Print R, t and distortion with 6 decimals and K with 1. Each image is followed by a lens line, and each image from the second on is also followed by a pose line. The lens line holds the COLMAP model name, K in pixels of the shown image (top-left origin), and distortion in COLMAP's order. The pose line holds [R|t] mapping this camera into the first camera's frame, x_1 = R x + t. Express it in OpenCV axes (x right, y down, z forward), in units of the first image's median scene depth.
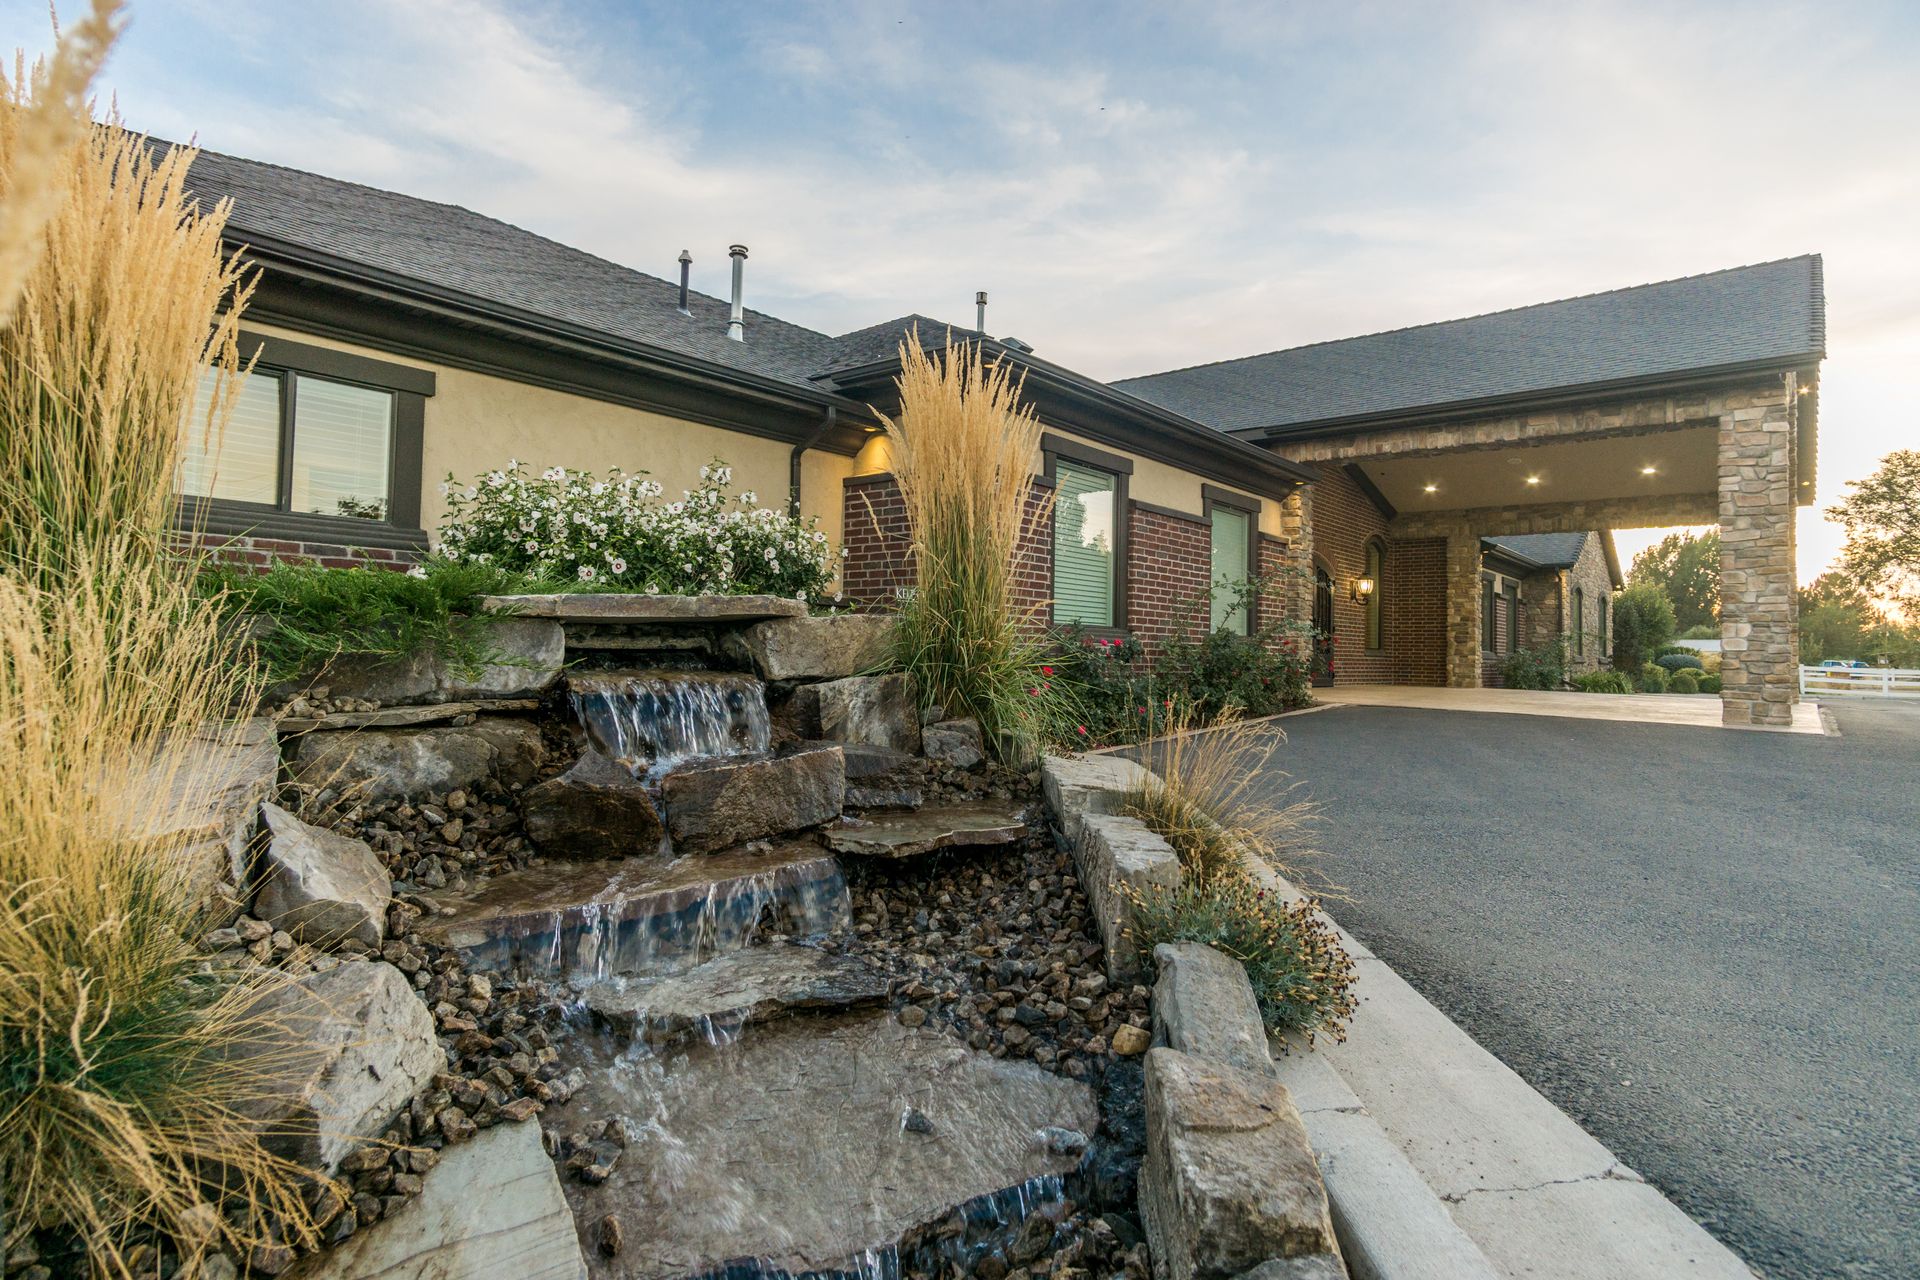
lens RADIAL K [[1005.7, 0, 953.8], [0, 1005.7, 641.7], [0, 0, 1]] dist [-0.001525, -0.000173]
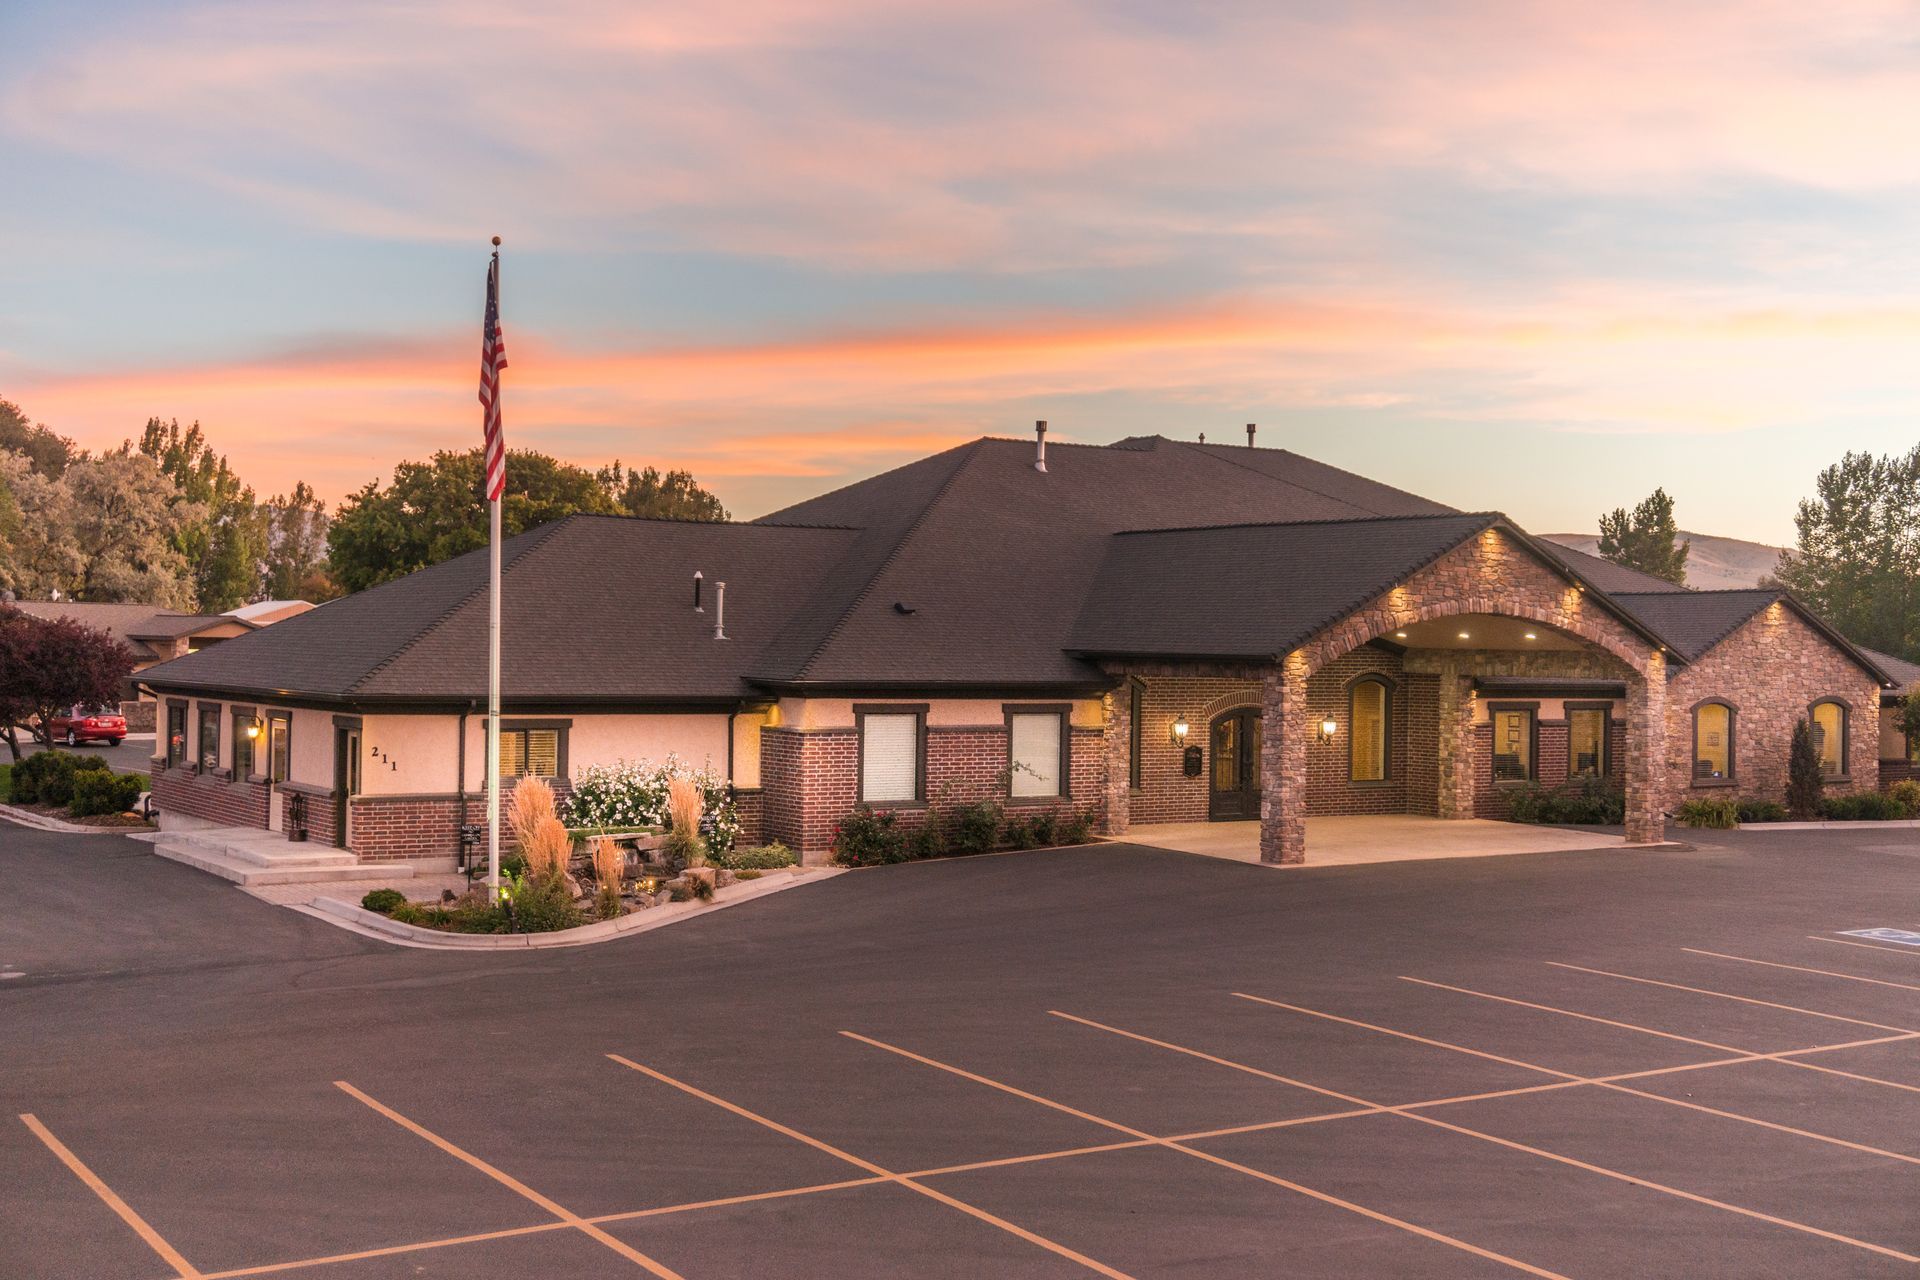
lens RADIAL K [[2302.2, 0, 963.0], [0, 2302.2, 639.3], [0, 0, 1]] dist [0.000053, 0.000000]
pose [[0.958944, -0.008635, -0.283463, 1.525791], [0.010640, 0.999928, 0.005534, -0.349270], [0.283395, -0.008323, 0.958967, -3.145936]]
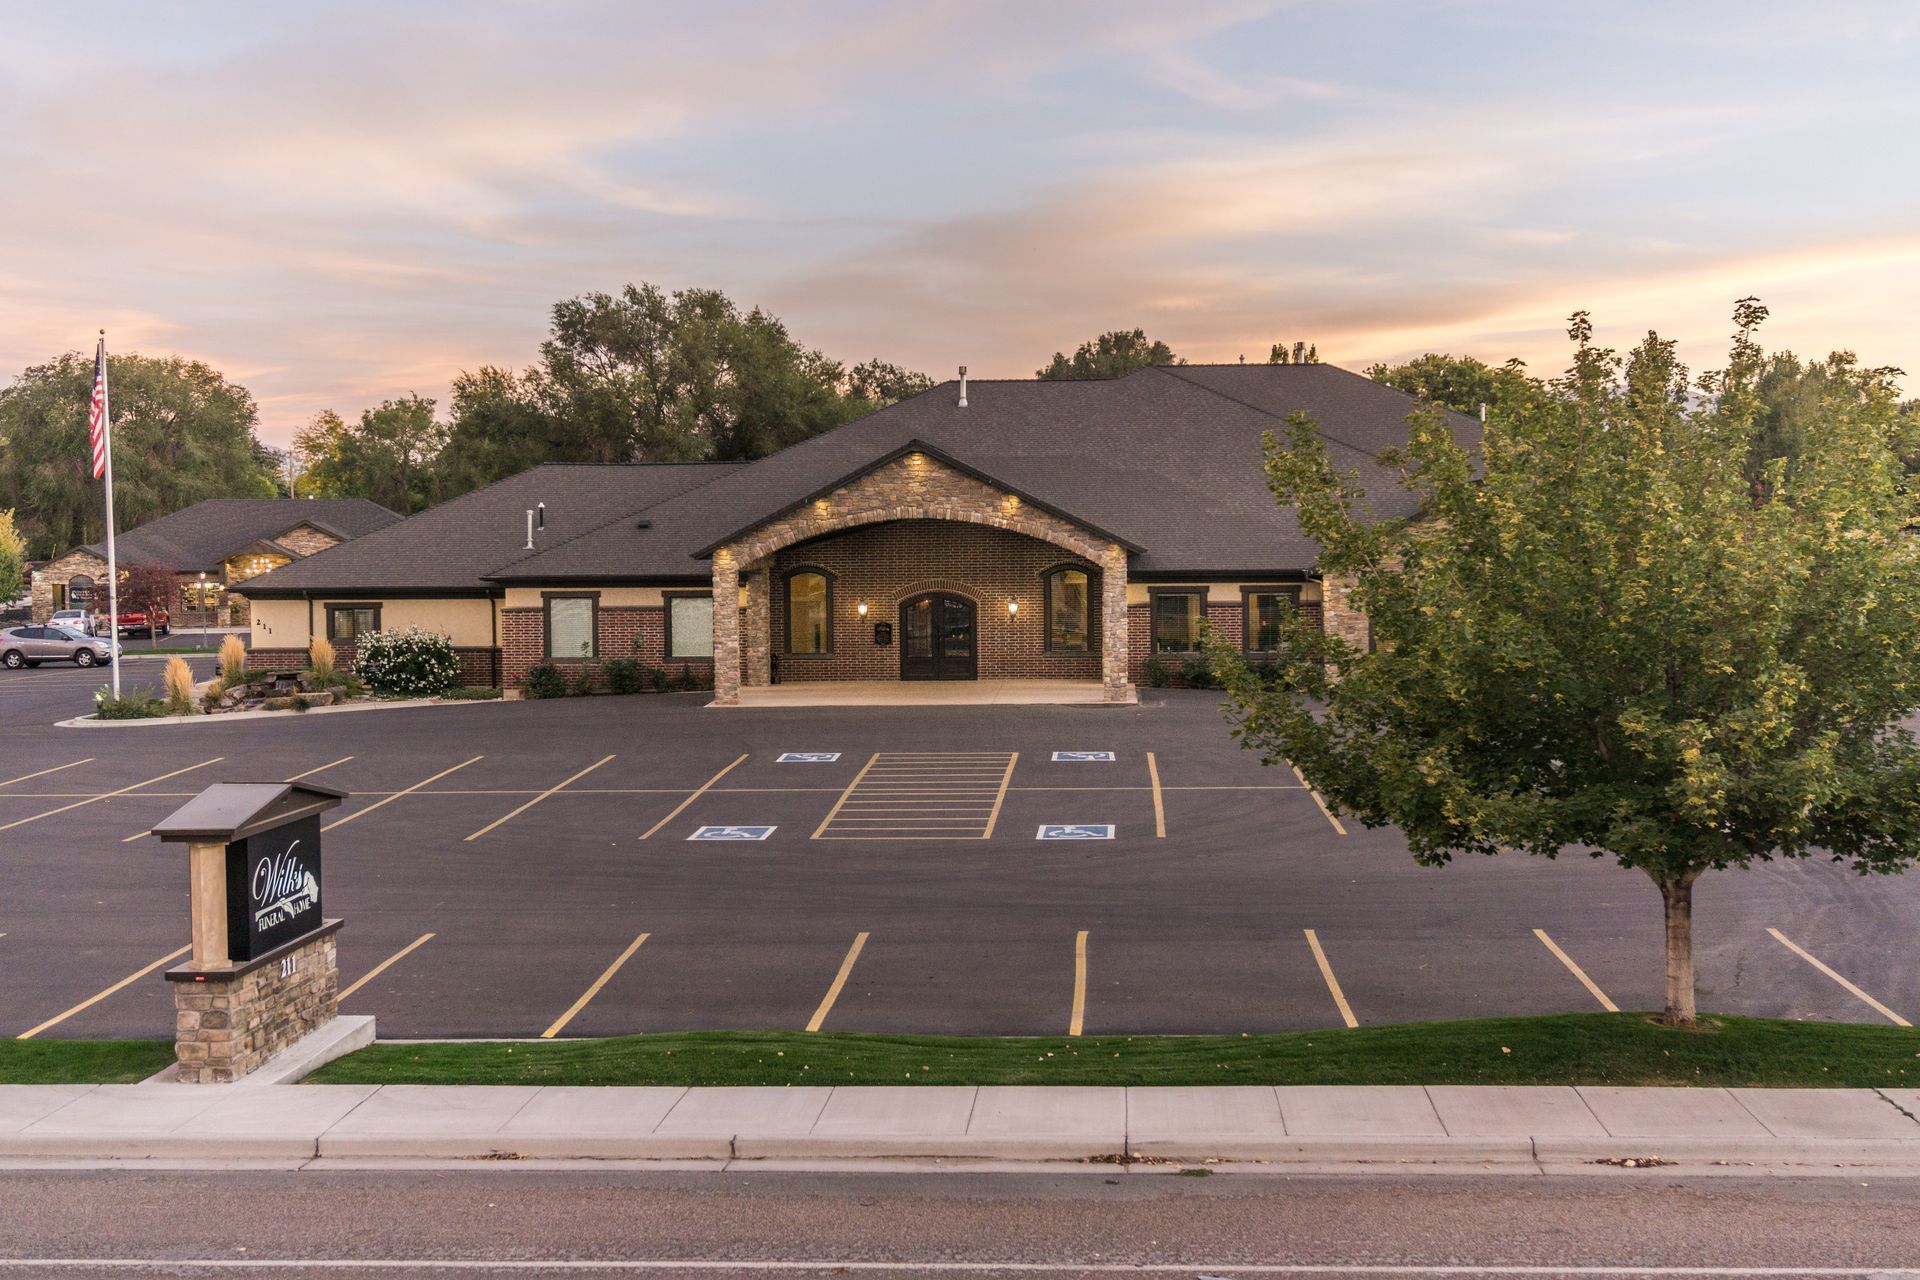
lens RADIAL K [[2302.2, 0, 961.3], [0, 2302.2, 640.2], [0, 0, 1]] dist [0.000053, 0.000000]
pose [[0.593624, 0.011153, -0.804665, 5.995209], [0.034007, 0.998663, 0.038929, -0.279207], [0.804023, -0.050474, 0.592452, -1.906048]]
